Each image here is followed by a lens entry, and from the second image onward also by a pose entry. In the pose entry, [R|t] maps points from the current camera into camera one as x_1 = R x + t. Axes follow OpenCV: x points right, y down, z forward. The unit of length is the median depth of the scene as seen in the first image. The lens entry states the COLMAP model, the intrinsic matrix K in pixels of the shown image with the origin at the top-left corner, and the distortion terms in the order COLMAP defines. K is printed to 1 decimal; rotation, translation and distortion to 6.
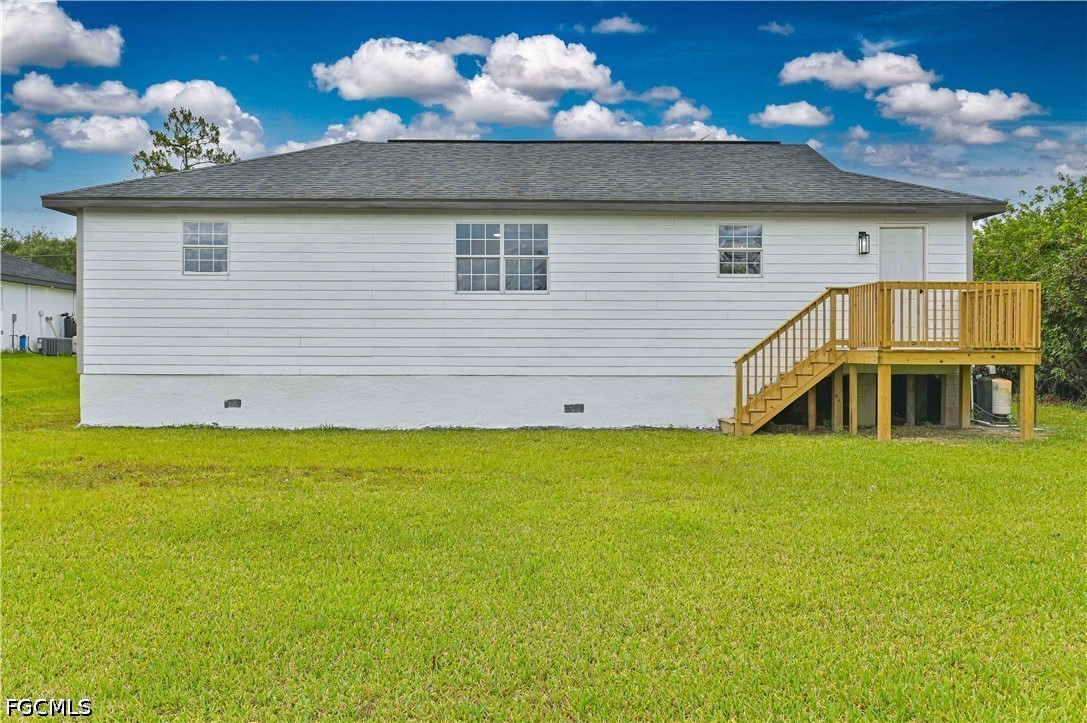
lens RADIAL K [[952.0, 0, 543.8], [0, 952.0, 364.8], [0, 0, 1]] dist [-0.000742, -0.005097]
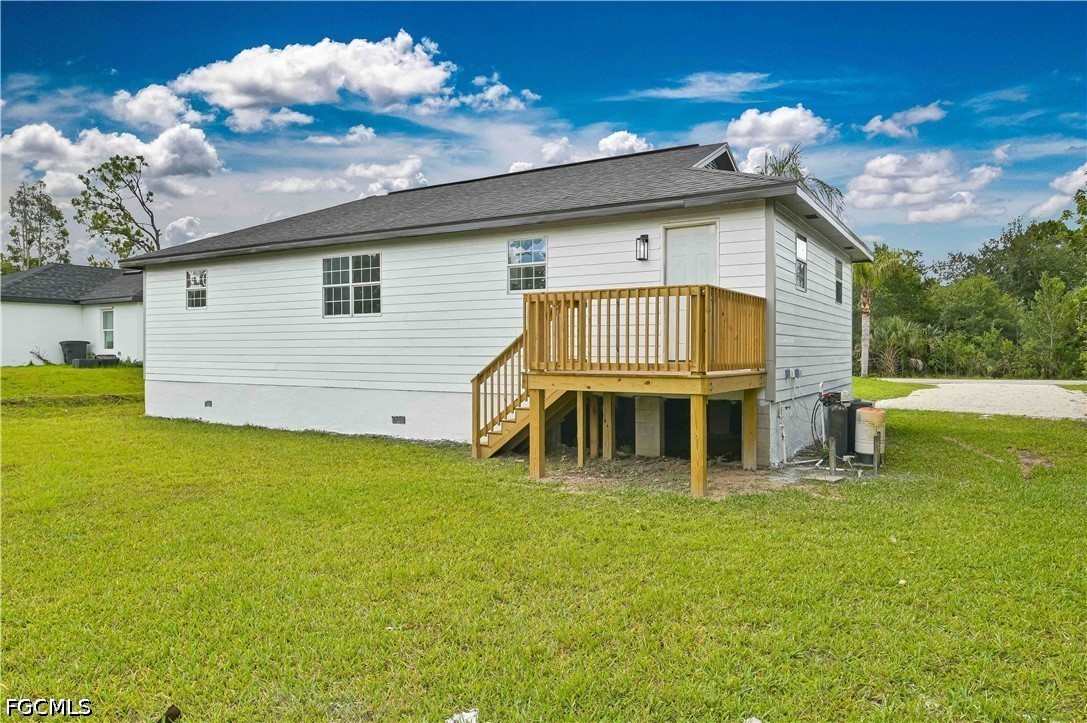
lens RADIAL K [[706.6, 0, 545.8], [0, 706.6, 349.4], [0, 0, 1]] dist [0.005916, 0.005108]
pose [[0.850197, -0.003857, -0.526451, 0.604731], [-0.008450, 0.999744, -0.020971, -0.019432], [0.526397, 0.022278, 0.849947, 0.399625]]
